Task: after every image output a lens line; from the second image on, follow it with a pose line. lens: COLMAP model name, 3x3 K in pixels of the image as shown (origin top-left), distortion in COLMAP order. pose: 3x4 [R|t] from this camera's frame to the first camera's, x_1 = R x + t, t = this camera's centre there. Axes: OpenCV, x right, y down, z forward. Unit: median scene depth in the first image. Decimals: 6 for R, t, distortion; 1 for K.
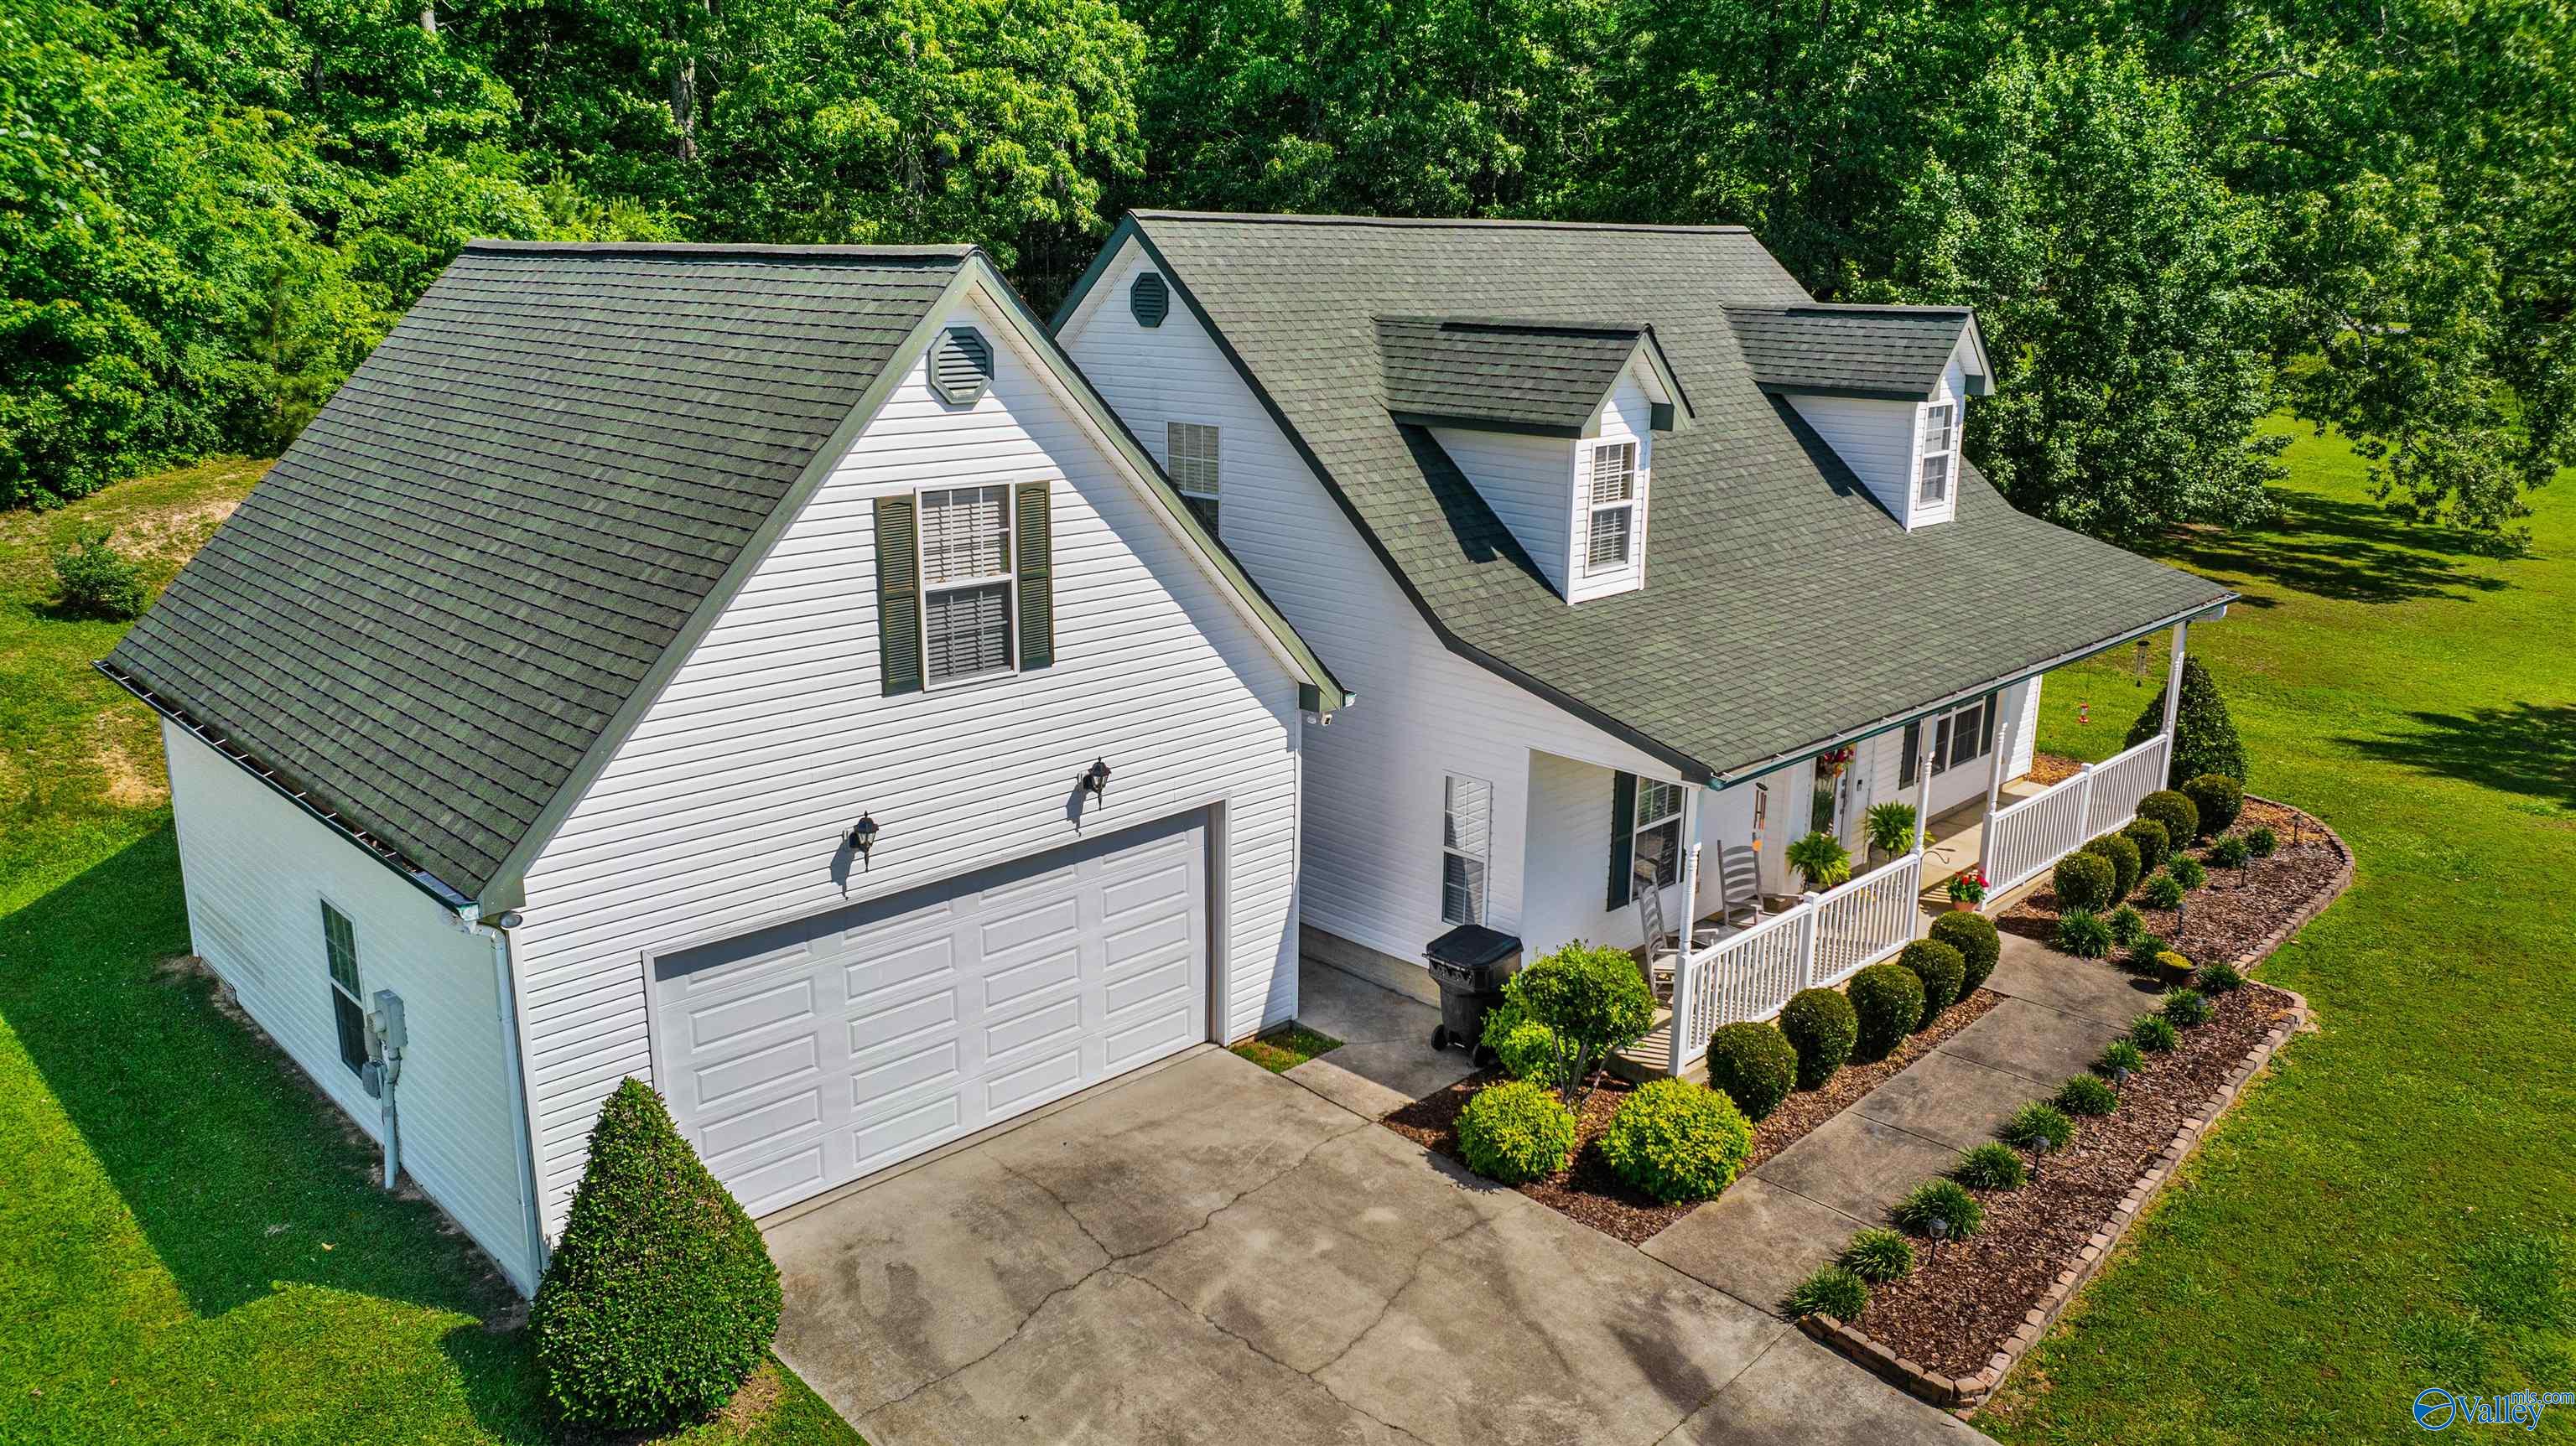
lens RADIAL K [[1848.4, 0, 1316.5], [0, 1848.4, 716.8], [0, 0, 1]] dist [-0.001220, -0.000971]
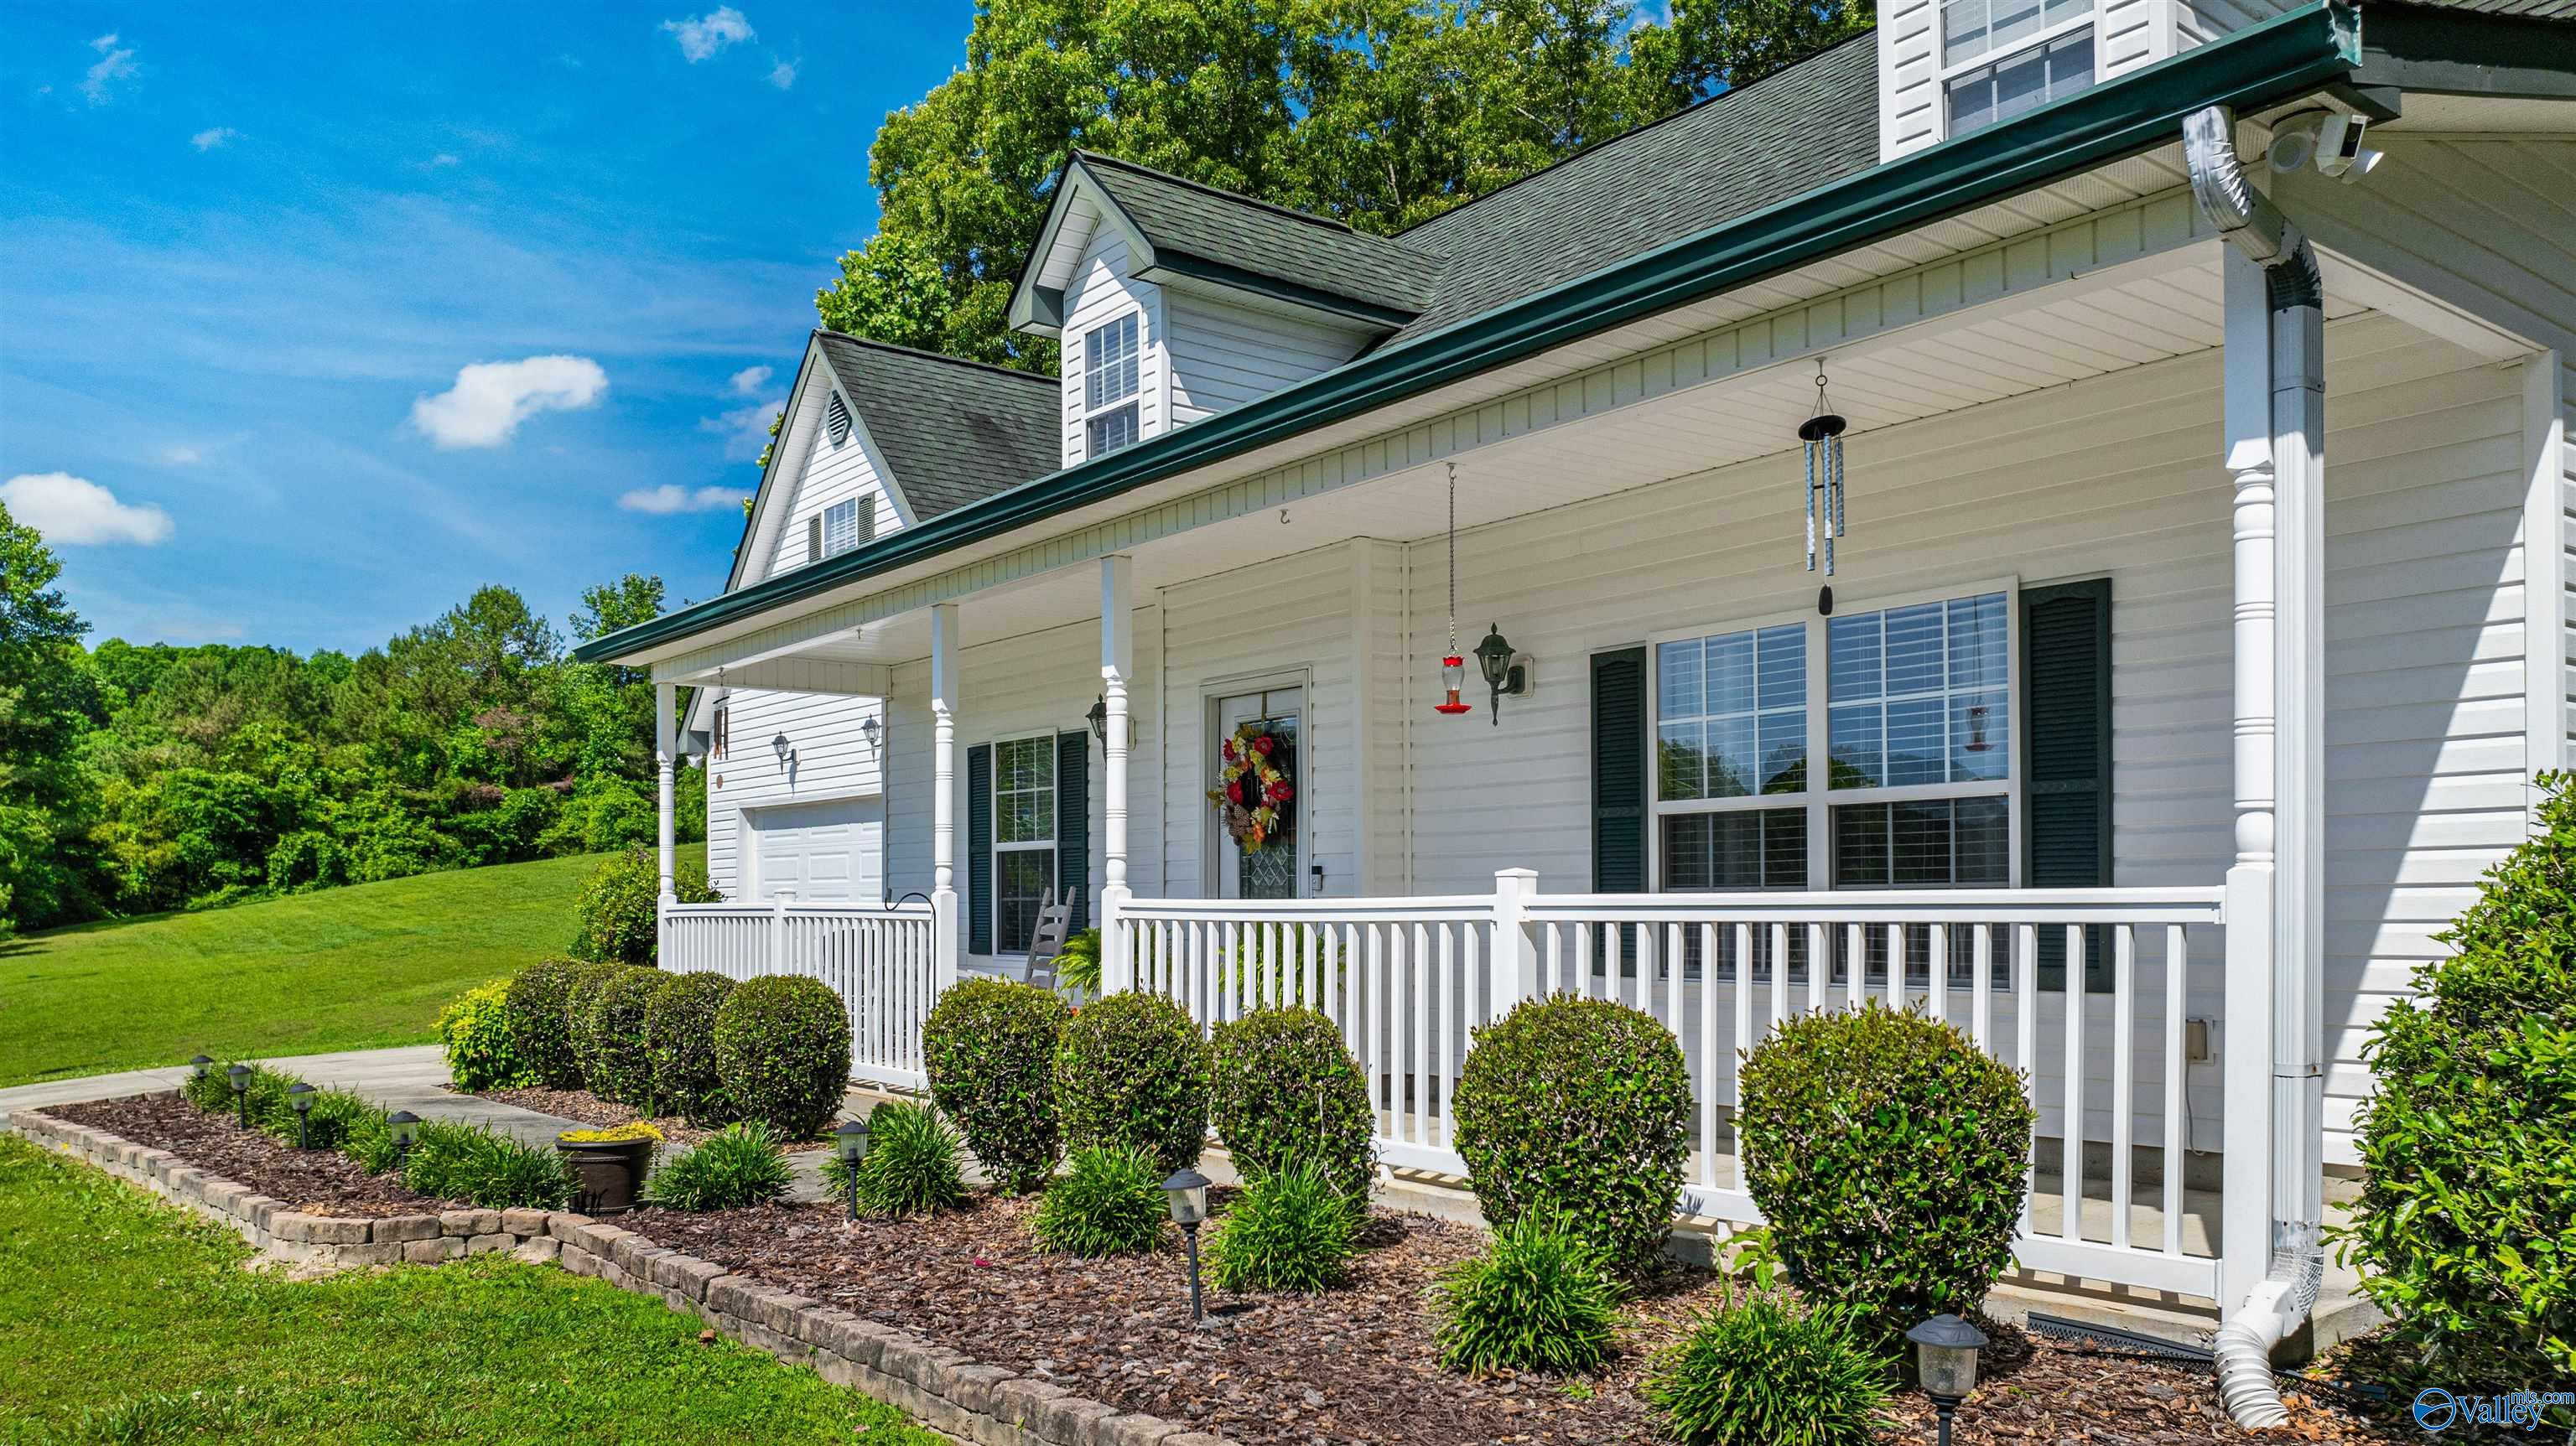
lens RADIAL K [[1857.5, 0, 1298.4], [0, 1857.5, 850.4], [0, 0, 1]] dist [0.002273, 0.001767]
pose [[-0.135111, -0.041160, -0.989975, 1.053523], [-0.246038, 0.969237, -0.006719, 0.048266], [0.959797, 0.242663, -0.141081, 1.492234]]
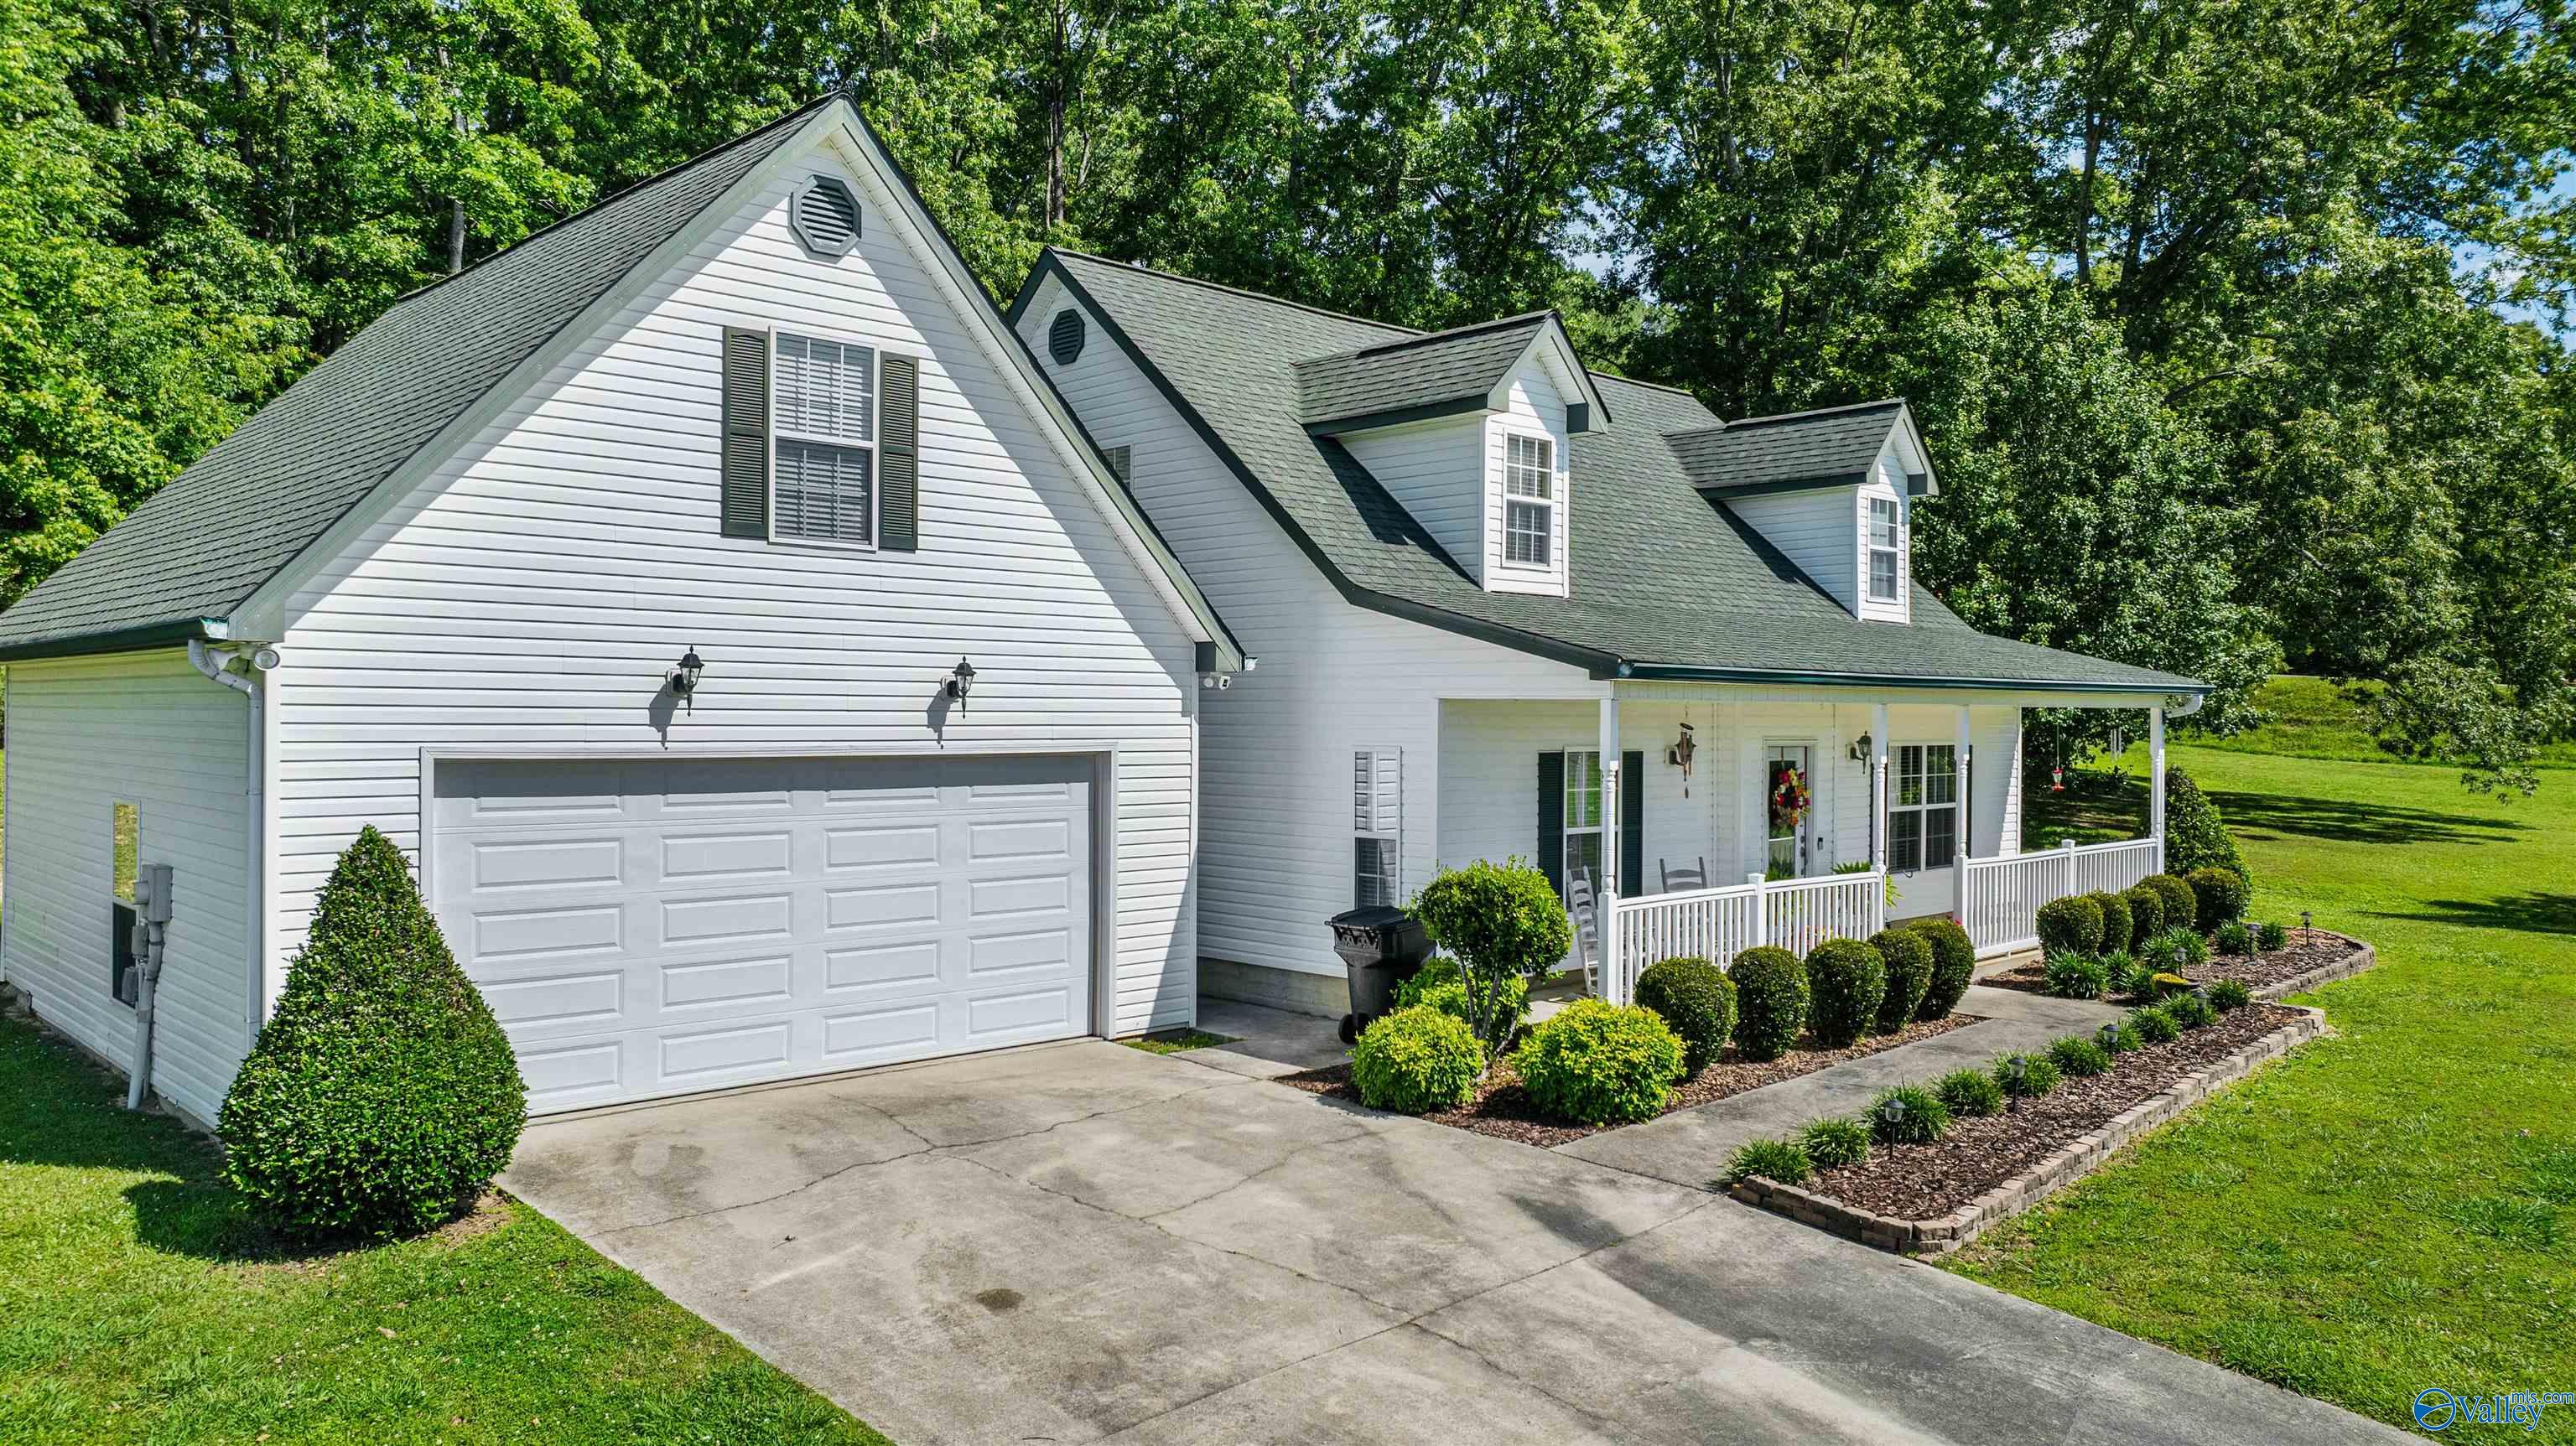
lens RADIAL K [[1846.0, 0, 1306.6], [0, 1846.0, 707.3], [0, 0, 1]] dist [-0.005981, 0.005836]
pose [[0.999792, -0.006957, -0.019173, 0.075431], [0.001818, 0.966688, -0.255951, 0.293190], [0.020315, 0.255863, 0.966500, 0.110935]]
